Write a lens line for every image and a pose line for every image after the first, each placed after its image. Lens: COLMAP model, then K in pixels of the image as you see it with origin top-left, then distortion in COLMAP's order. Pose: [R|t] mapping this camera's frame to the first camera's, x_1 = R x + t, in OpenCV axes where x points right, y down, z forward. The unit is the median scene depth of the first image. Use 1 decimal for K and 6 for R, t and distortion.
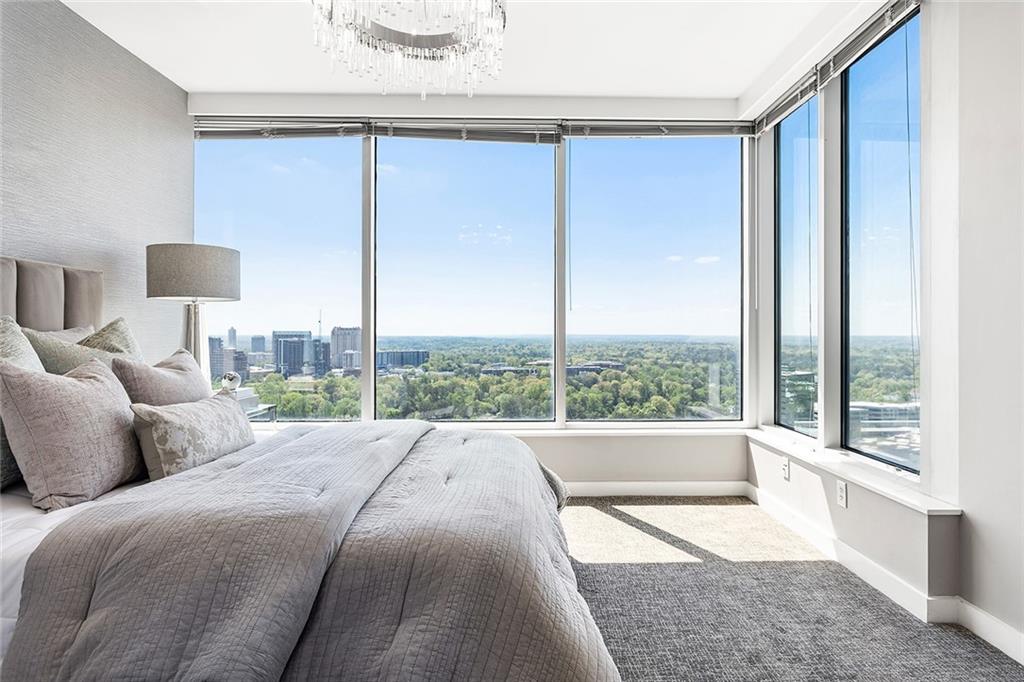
lens RADIAL K [[565.6, 0, 529.6], [0, 565.6, 332.3], [0, 0, 1]] dist [-0.001593, 0.000094]
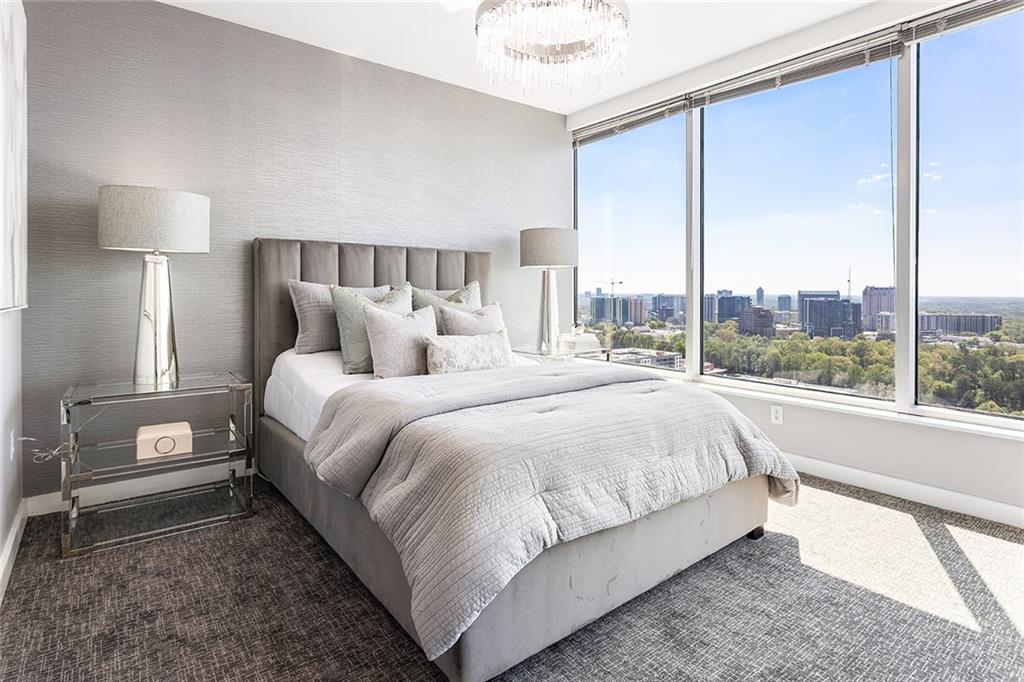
lens RADIAL K [[533.3, 0, 511.8], [0, 533.3, 294.4], [0, 0, 1]] dist [-0.002175, 0.000529]
pose [[0.604586, 0.005549, -0.796521, 0.324238], [-0.001849, 0.999983, 0.005563, 0.001469], [0.796538, -0.001891, 0.604586, 0.109939]]
